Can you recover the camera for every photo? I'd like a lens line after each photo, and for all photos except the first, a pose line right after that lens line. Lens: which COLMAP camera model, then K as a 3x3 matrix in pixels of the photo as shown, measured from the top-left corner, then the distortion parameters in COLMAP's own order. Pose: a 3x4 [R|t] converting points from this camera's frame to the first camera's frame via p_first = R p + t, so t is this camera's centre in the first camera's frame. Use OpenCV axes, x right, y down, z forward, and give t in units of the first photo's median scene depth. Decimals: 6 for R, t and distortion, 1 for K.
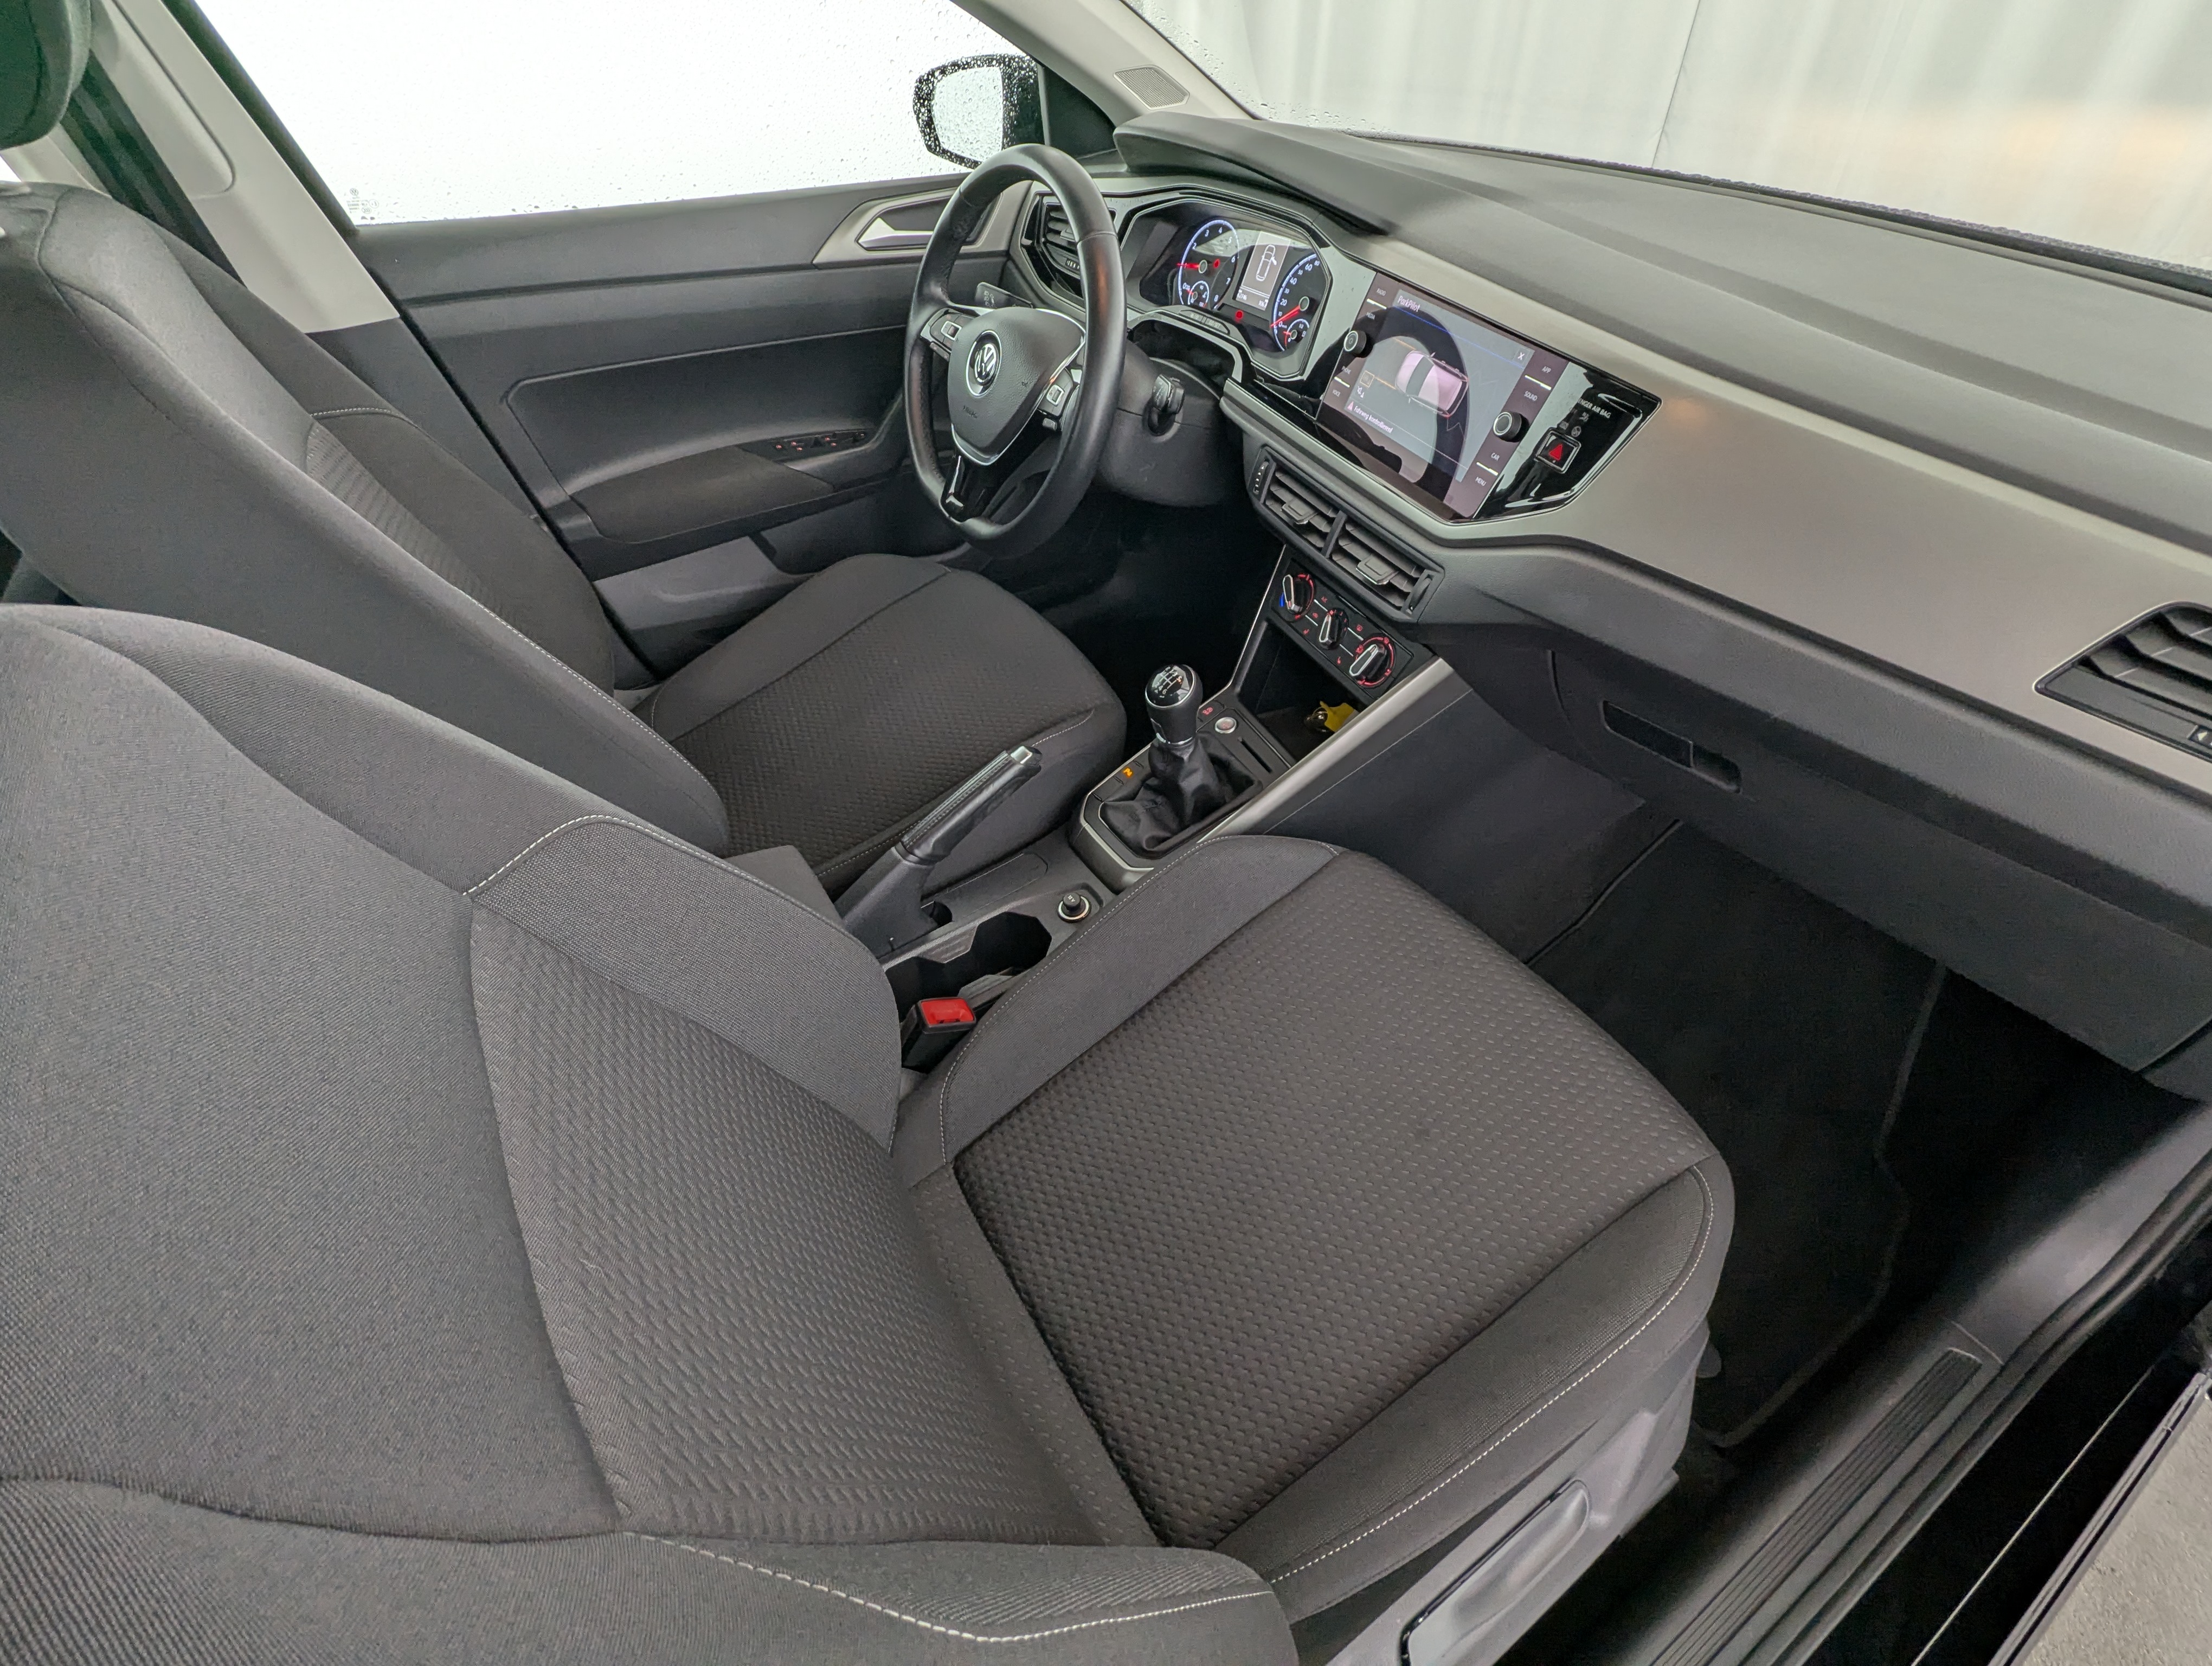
lens RADIAL K [[1047.0, 0, 1106.0], [0, 1047.0, 833.0], [0, 0, 1]] dist [-0.003828, 0.000976]
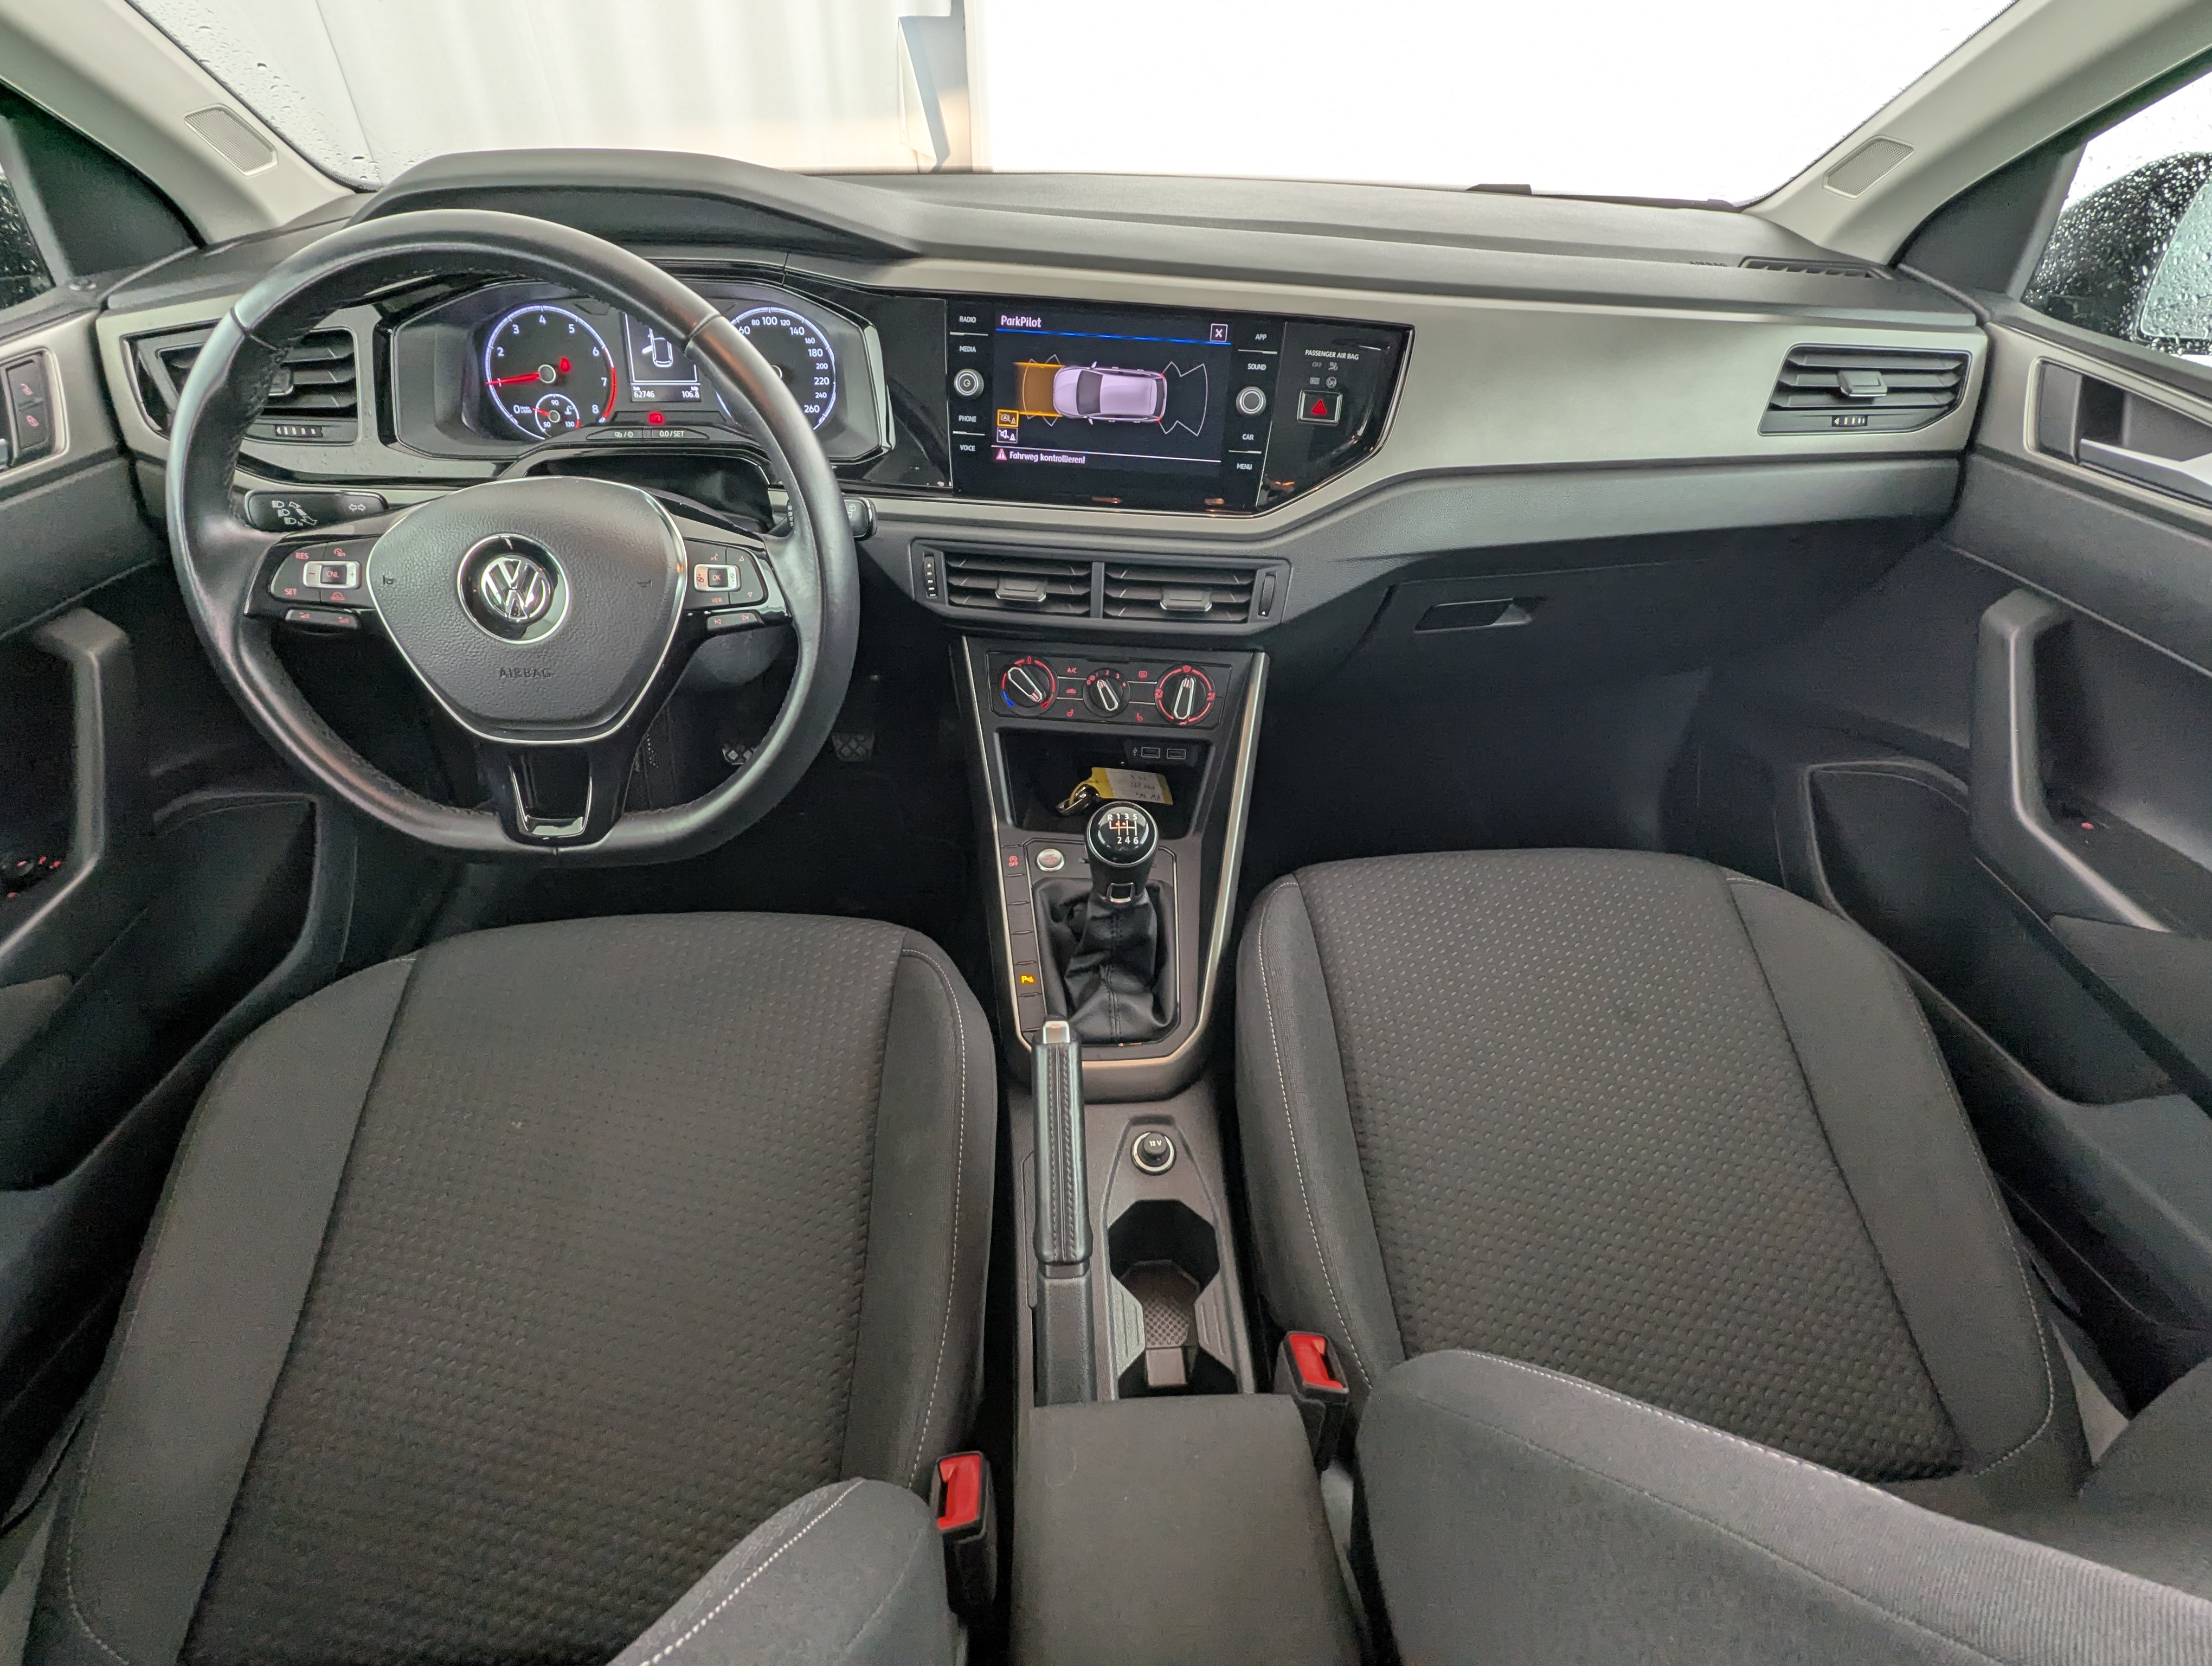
lens RADIAL K [[1047.0, 0, 1106.0], [0, 1047.0, 833.0], [0, 0, 1]] dist [-0.003828, 0.000976]
pose [[0.489731, -0.543611, 0.681653, -0.453086], [0.566946, 0.792516, 0.224703, -0.308697], [-0.662371, 0.276416, 0.696318, 0.448096]]
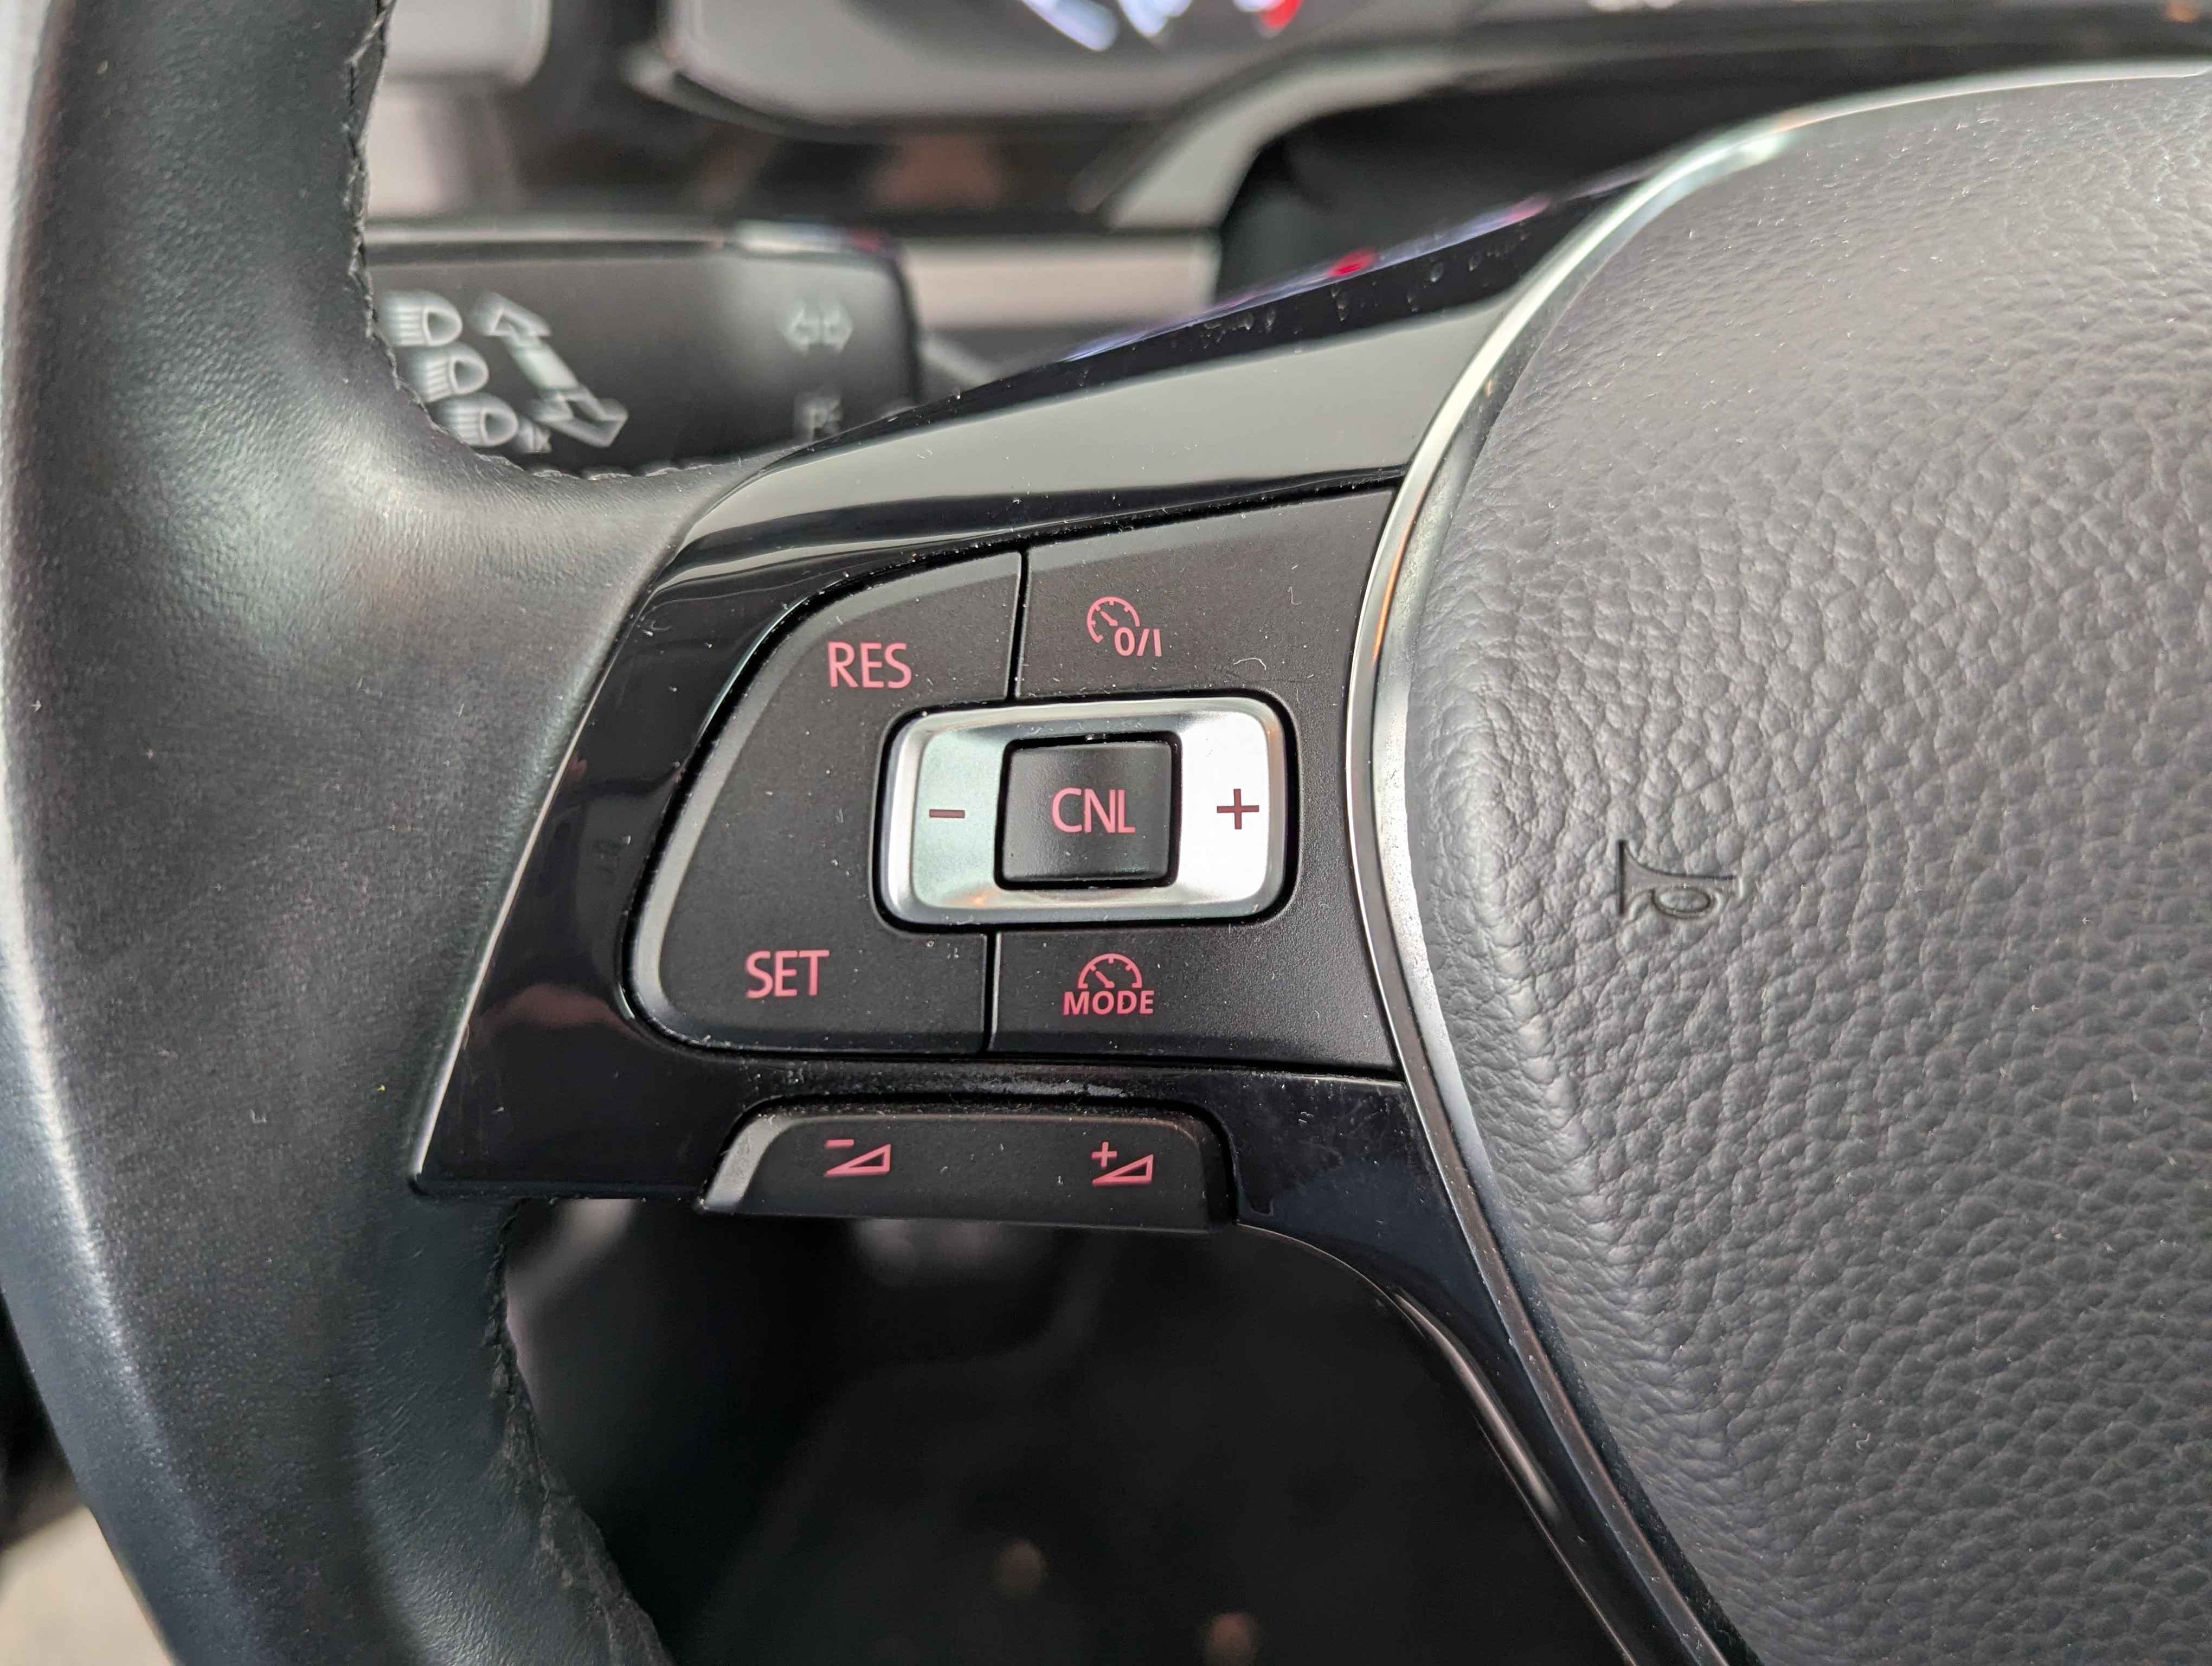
lens RADIAL K [[1914.3, 0, 1132.9], [0, 1914.3, 782.2], [0, 0, 1]] dist [0.031789, -0.010791]
pose [[0.518789, -0.473851, 0.711564, -0.263708], [0.575342, 0.809156, 0.119369, -0.570554], [-0.632329, 0.347465, 0.692408, 1.052119]]
